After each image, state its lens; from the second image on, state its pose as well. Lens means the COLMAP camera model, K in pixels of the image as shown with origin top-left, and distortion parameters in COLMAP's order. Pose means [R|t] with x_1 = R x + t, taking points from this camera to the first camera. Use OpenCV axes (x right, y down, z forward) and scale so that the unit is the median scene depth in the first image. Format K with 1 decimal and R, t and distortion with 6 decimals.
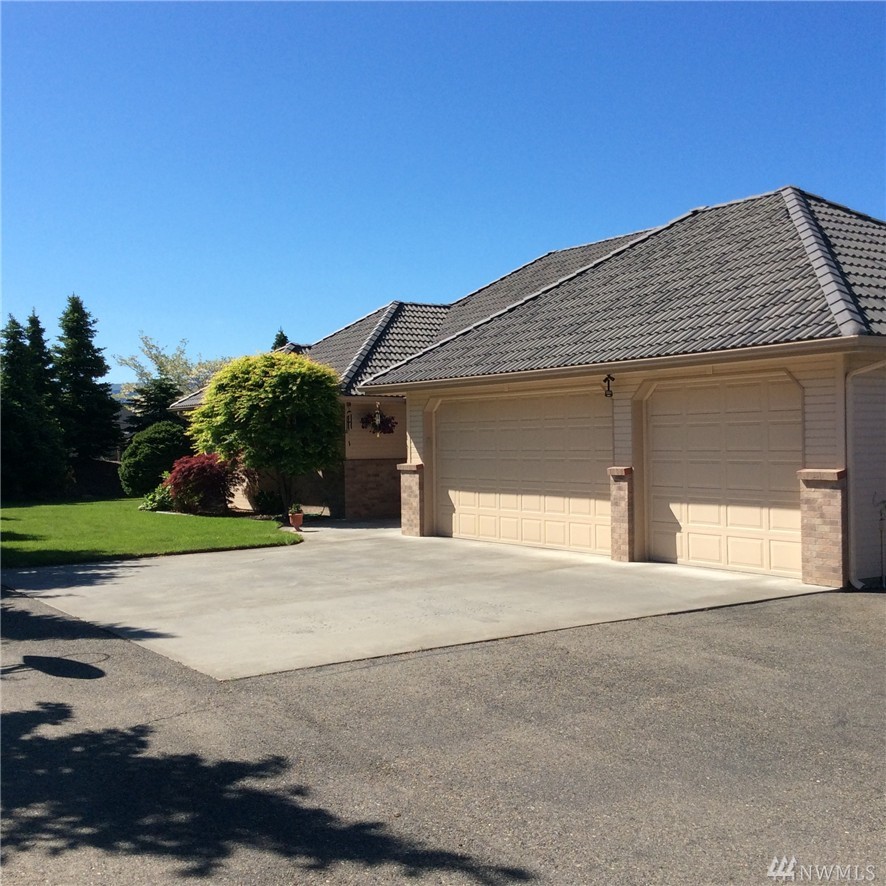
lens RADIAL K [[1097.5, 0, 441.0], [0, 1097.5, 440.7], [0, 0, 1]] dist [0.046933, 0.000000]
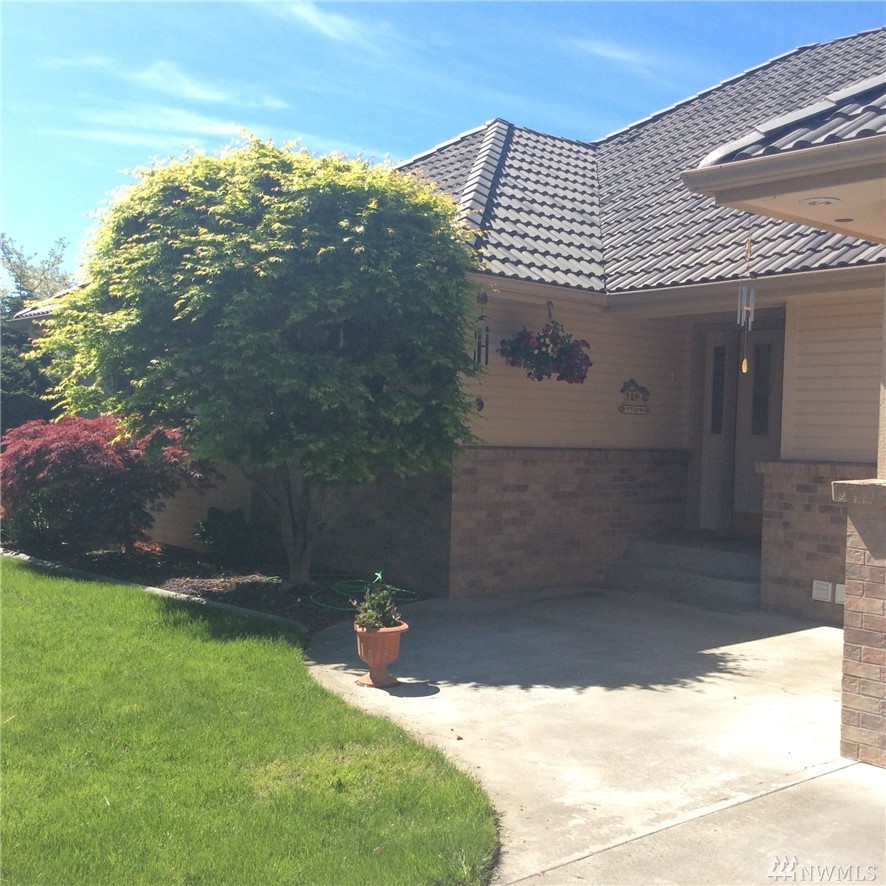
lens RADIAL K [[1097.5, 0, 446.1], [0, 1097.5, 446.7], [0, 0, 1]] dist [0.046933, 0.000000]
pose [[0.994480, 0.039948, 0.097025, -0.131560], [-0.042021, 0.998928, 0.019422, 0.010472], [-0.096145, -0.023392, 0.995092, 0.638098]]
